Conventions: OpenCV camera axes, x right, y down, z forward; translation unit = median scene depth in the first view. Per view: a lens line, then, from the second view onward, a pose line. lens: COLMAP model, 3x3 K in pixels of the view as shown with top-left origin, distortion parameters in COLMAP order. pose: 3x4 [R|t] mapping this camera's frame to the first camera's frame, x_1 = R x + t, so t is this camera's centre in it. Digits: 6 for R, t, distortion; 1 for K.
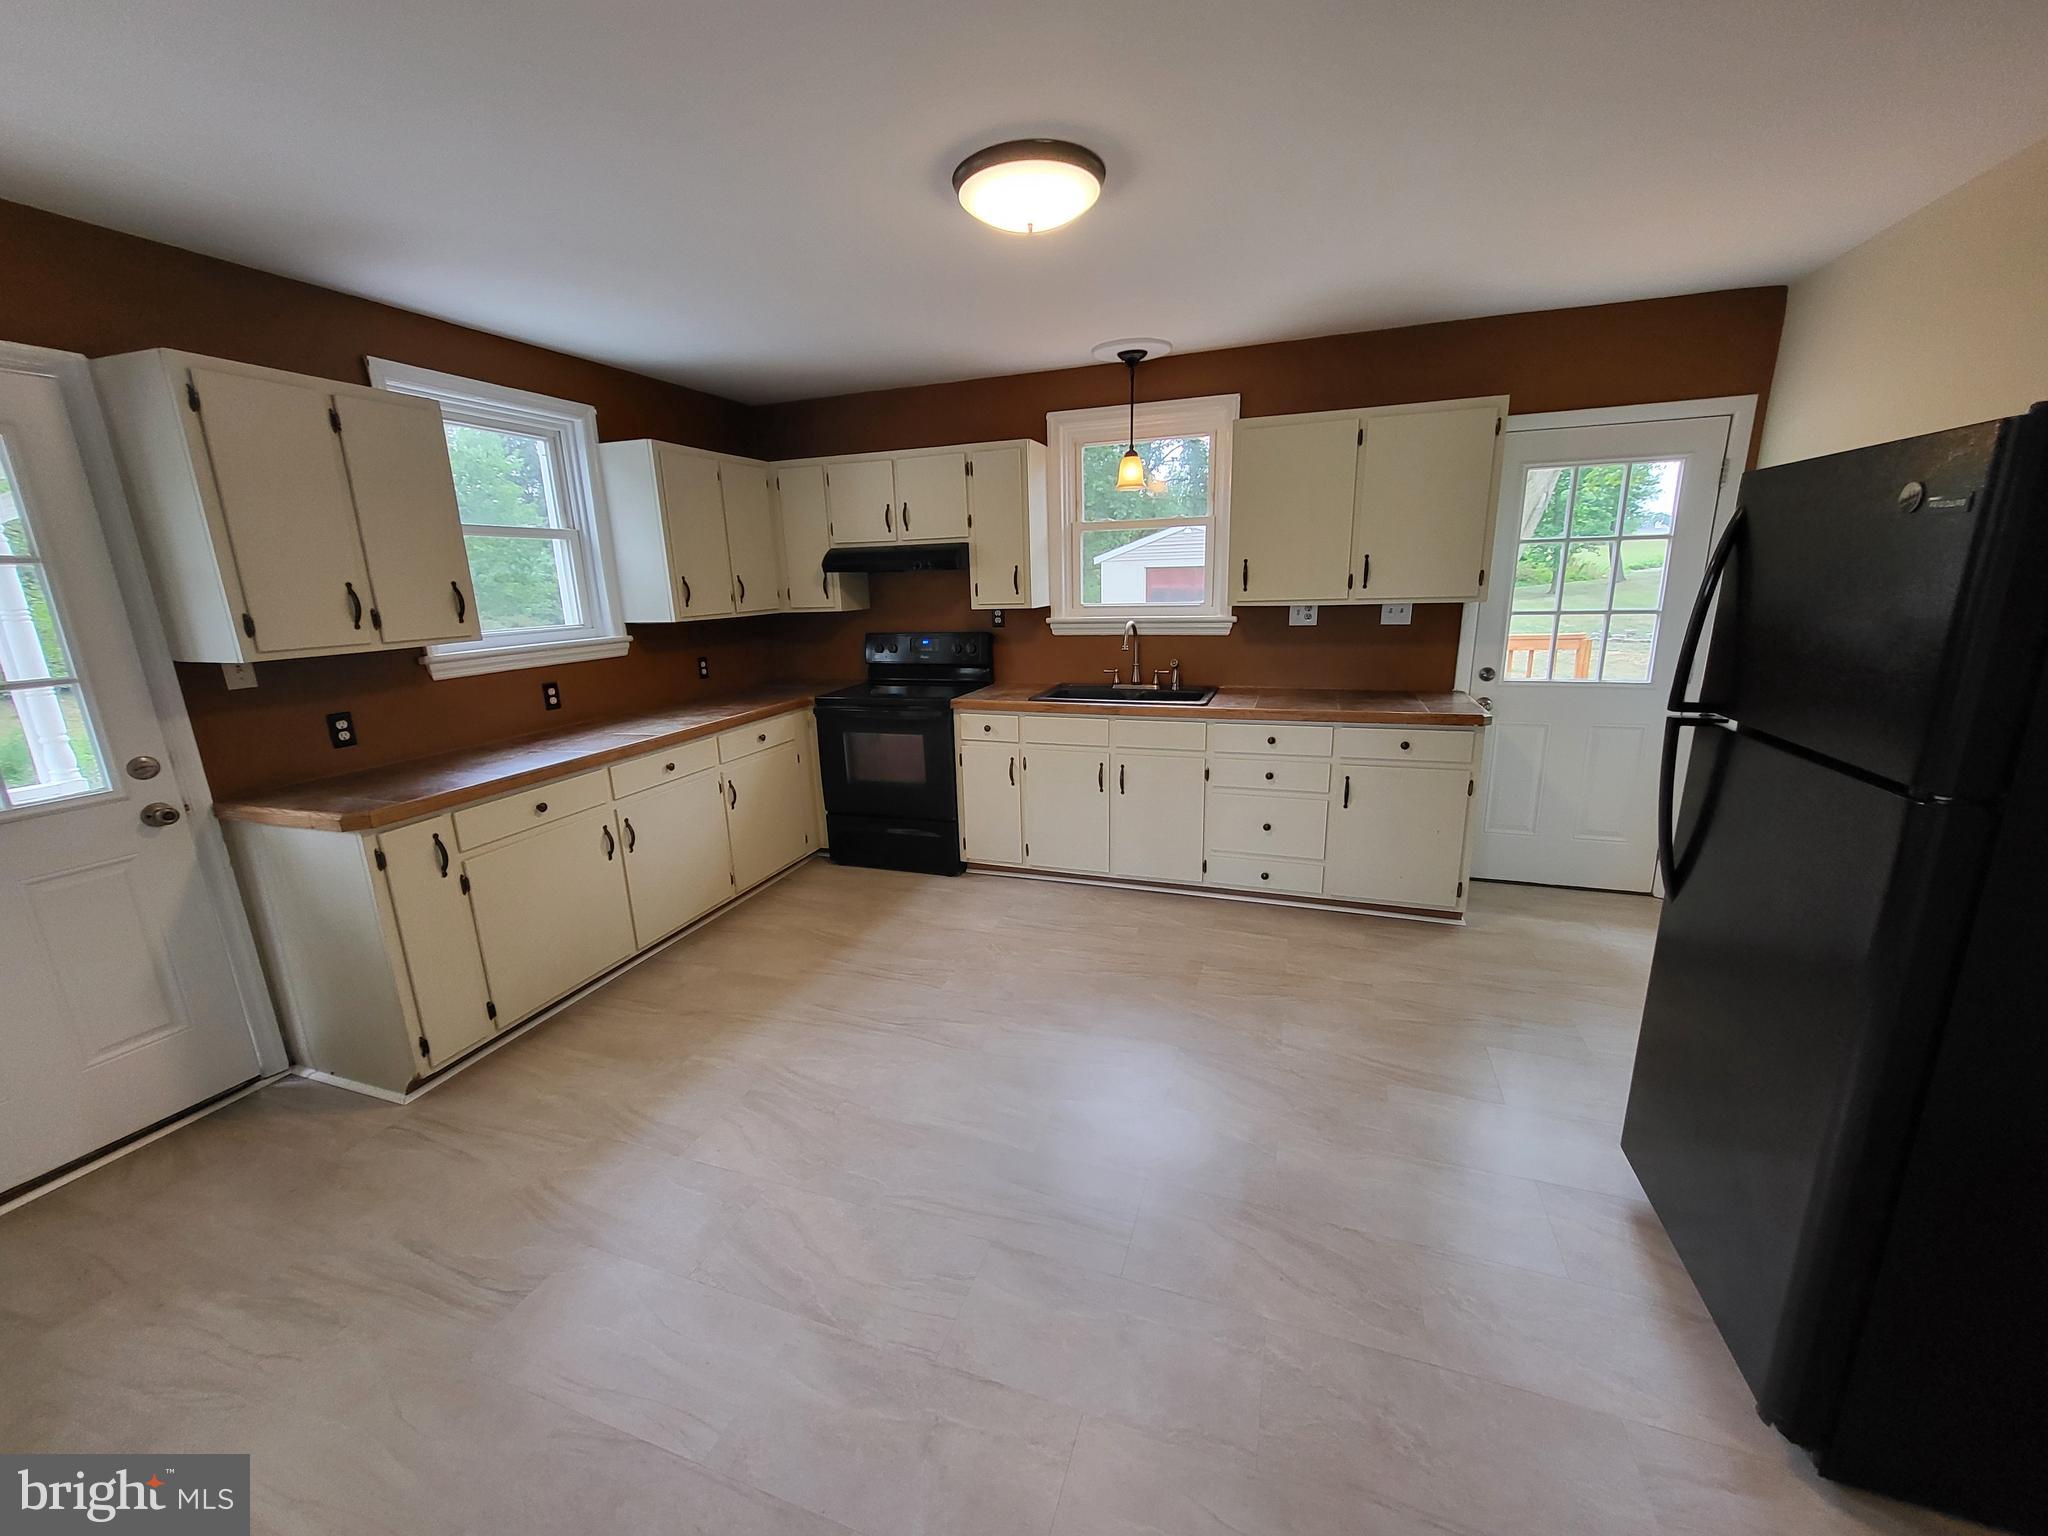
lens RADIAL K [[804.0, 0, 1018.3], [0, 804.0, 771.0], [0, 0, 1]] dist [0.004201, 0.000142]
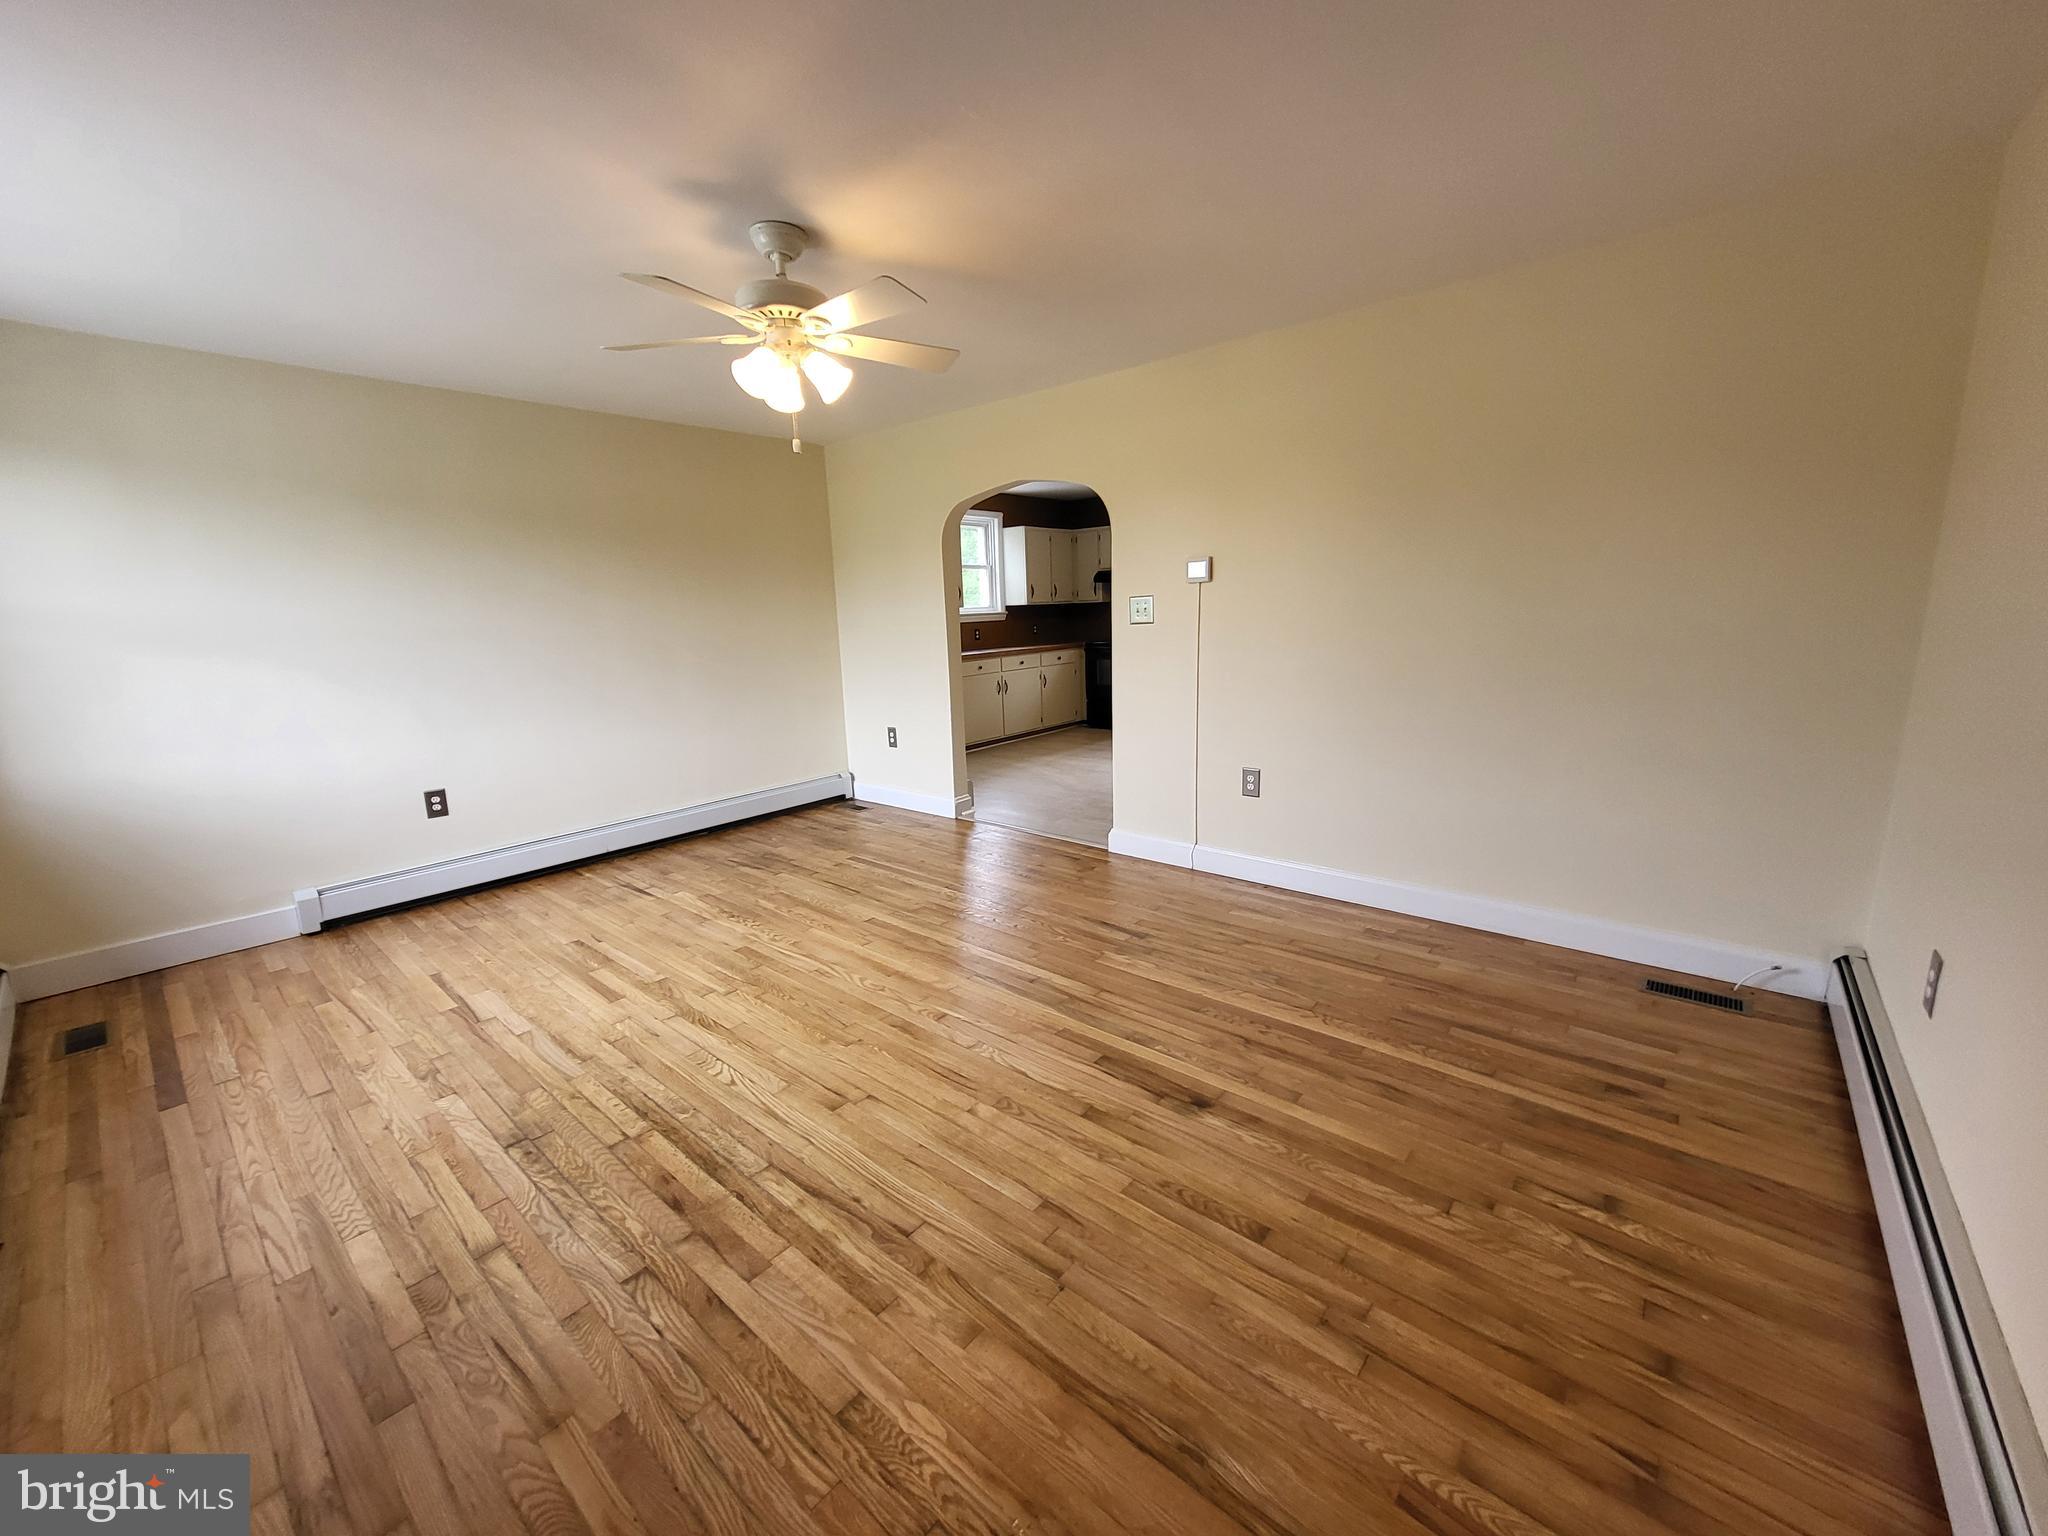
lens RADIAL K [[804.0, 0, 1020.1], [0, 804.0, 762.4], [0, 0, 1]] dist [0.004201, 0.000142]
pose [[0.936160, 0.062968, -0.345890, 0.383336], [-0.075203, 0.996924, -0.022053, 0.323528], [0.343437, 0.046658, 0.938016, -1.156656]]
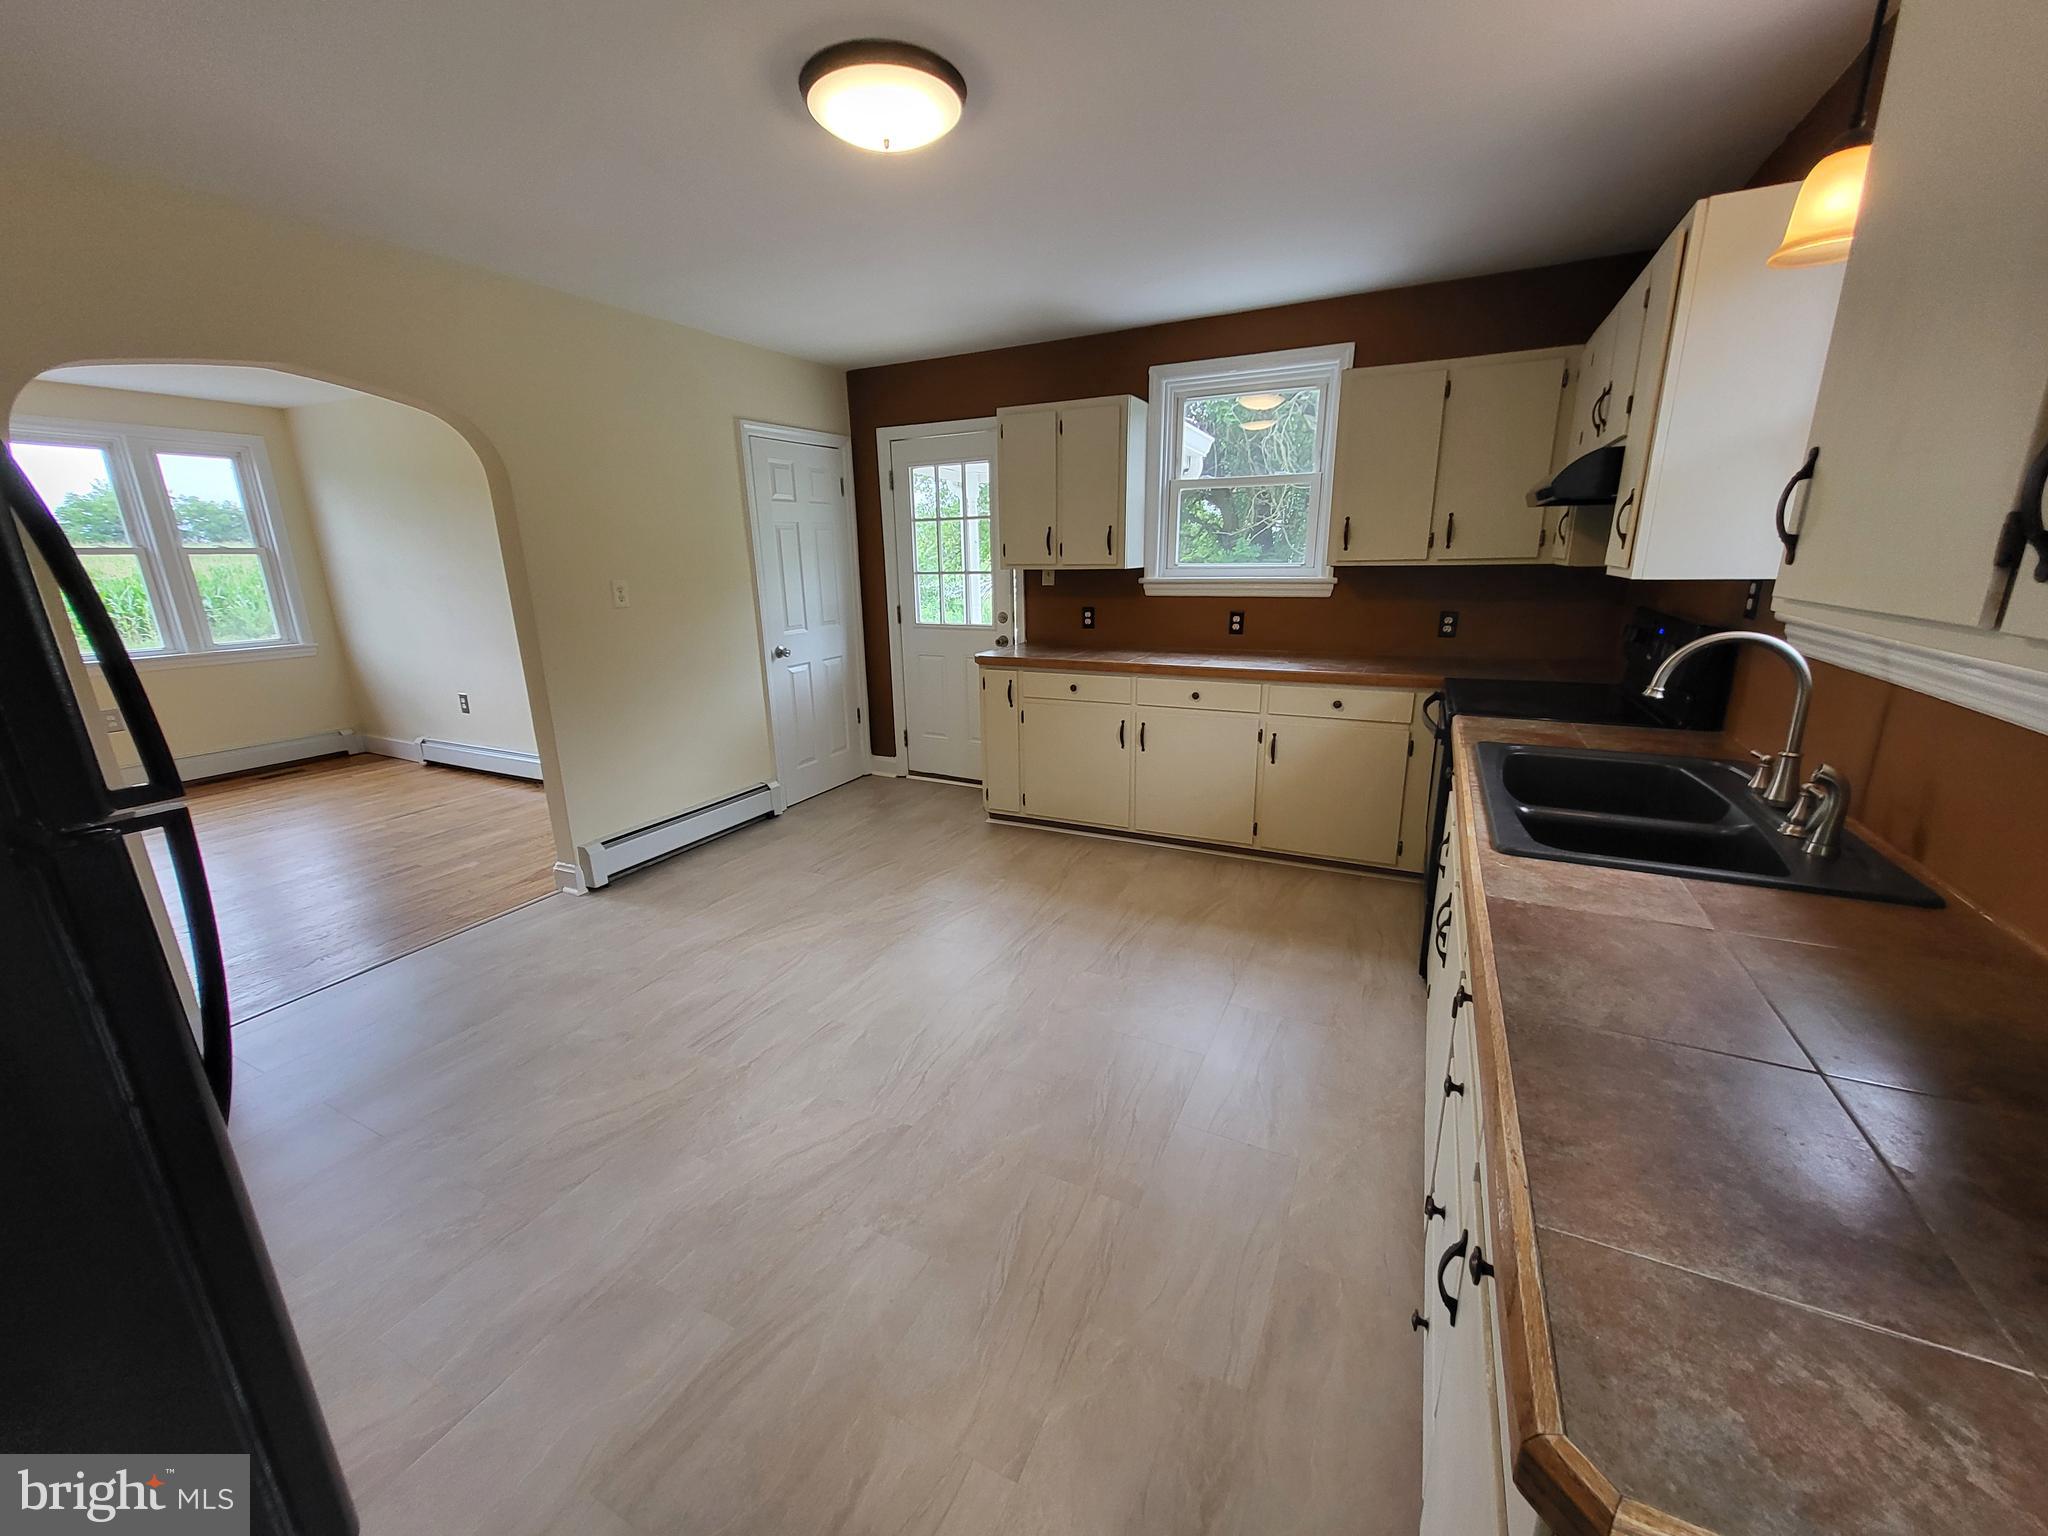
lens RADIAL K [[804.0, 0, 1021.1], [0, 804.0, 765.4], [0, 0, 1]] dist [0.004201, 0.000142]
pose [[-0.120327, 0.294965, -0.947901, 0.634564], [-0.211986, 0.925181, 0.314804, -0.201769], [0.969837, 0.238822, -0.048795, 0.795373]]
